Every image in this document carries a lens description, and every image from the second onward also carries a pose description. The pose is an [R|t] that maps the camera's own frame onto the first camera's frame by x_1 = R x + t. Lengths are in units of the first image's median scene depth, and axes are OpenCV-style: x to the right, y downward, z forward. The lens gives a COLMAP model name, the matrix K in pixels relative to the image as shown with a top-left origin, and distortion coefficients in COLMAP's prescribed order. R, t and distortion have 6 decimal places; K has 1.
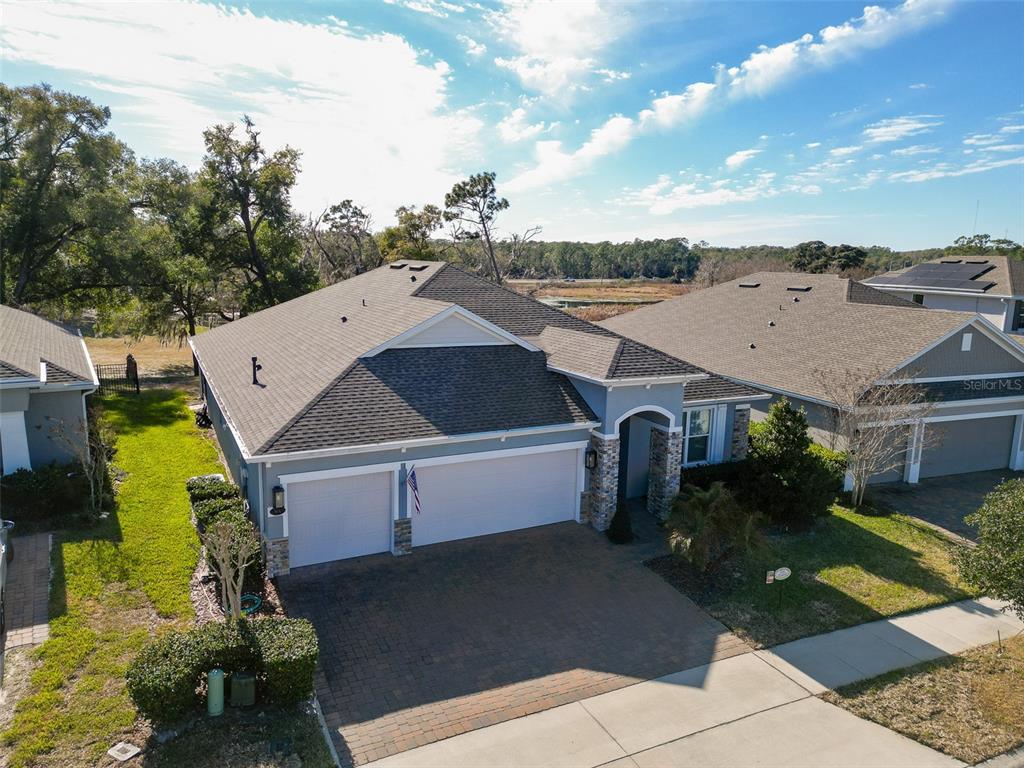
lens RADIAL K [[721.4, 0, 515.9], [0, 721.4, 390.1], [0, 0, 1]] dist [0.024924, 0.019710]
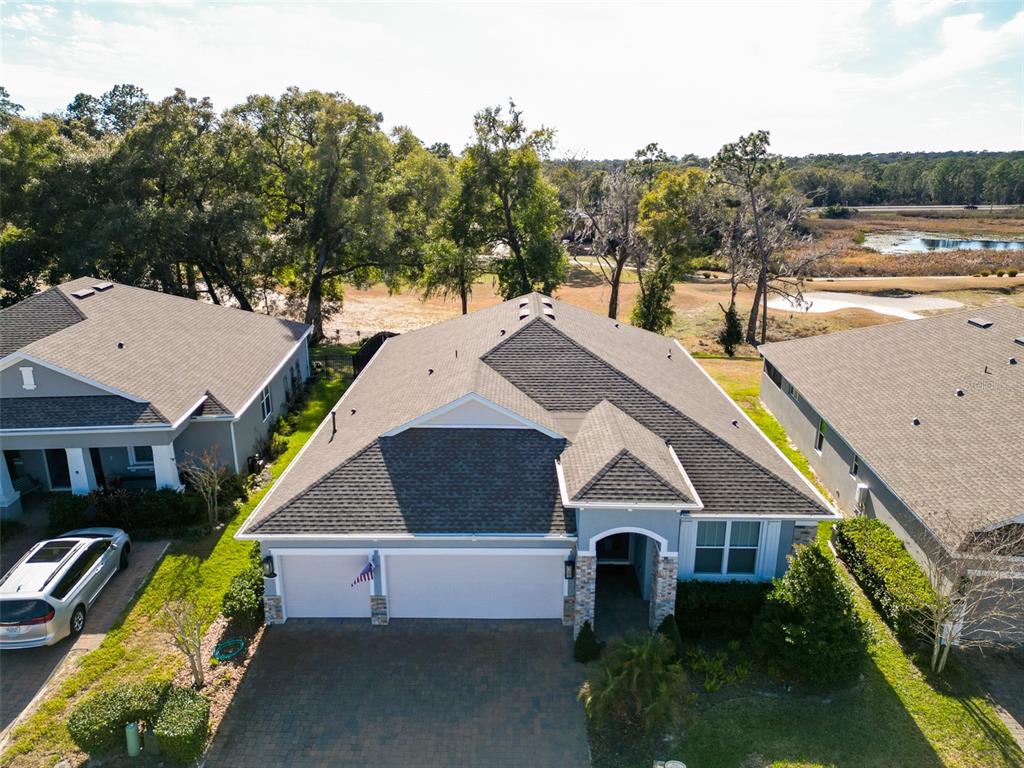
lens RADIAL K [[721.4, 0, 506.2], [0, 721.4, 387.0], [0, 0, 1]] dist [0.024924, 0.019710]
pose [[0.889535, 0.113071, -0.442654, 0.434708], [-0.067588, 0.990798, 0.117267, -0.260804], [0.451840, -0.074395, 0.888991, 0.096196]]
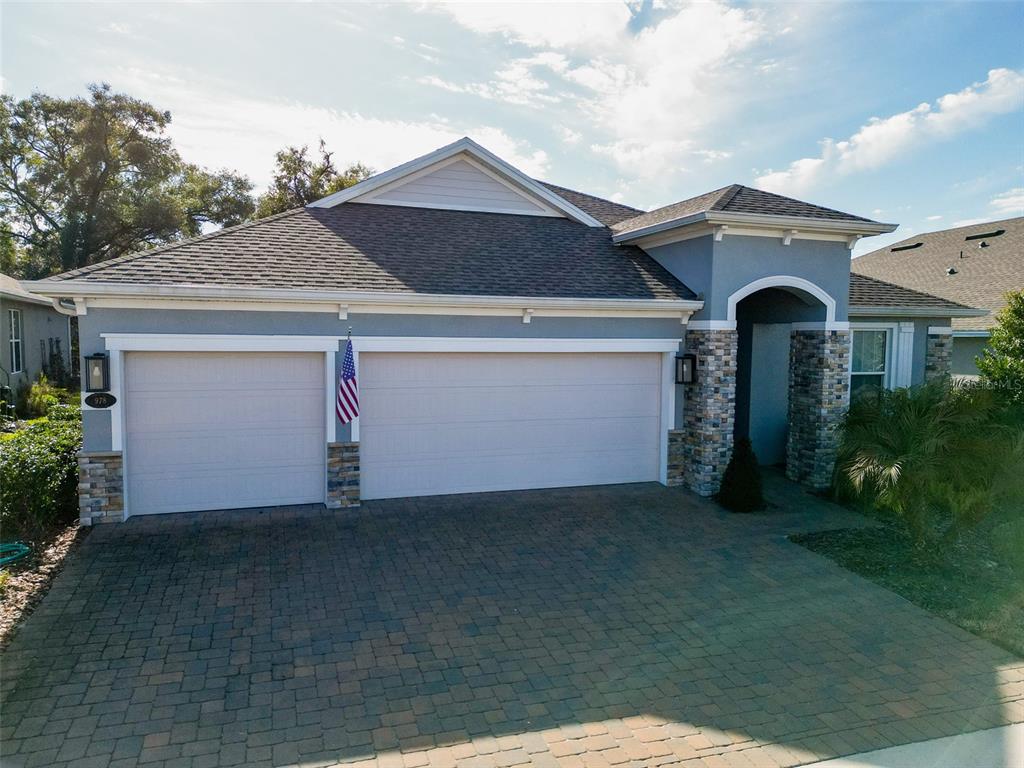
lens RADIAL K [[721.4, 0, 512.0], [0, 721.4, 405.5], [0, 0, 1]] dist [0.024924, 0.019710]
pose [[0.989780, 0.001854, -0.142591, 0.048708], [-0.014644, 0.995951, -0.088696, 0.177254], [0.141849, 0.089877, 0.985800, 0.410995]]
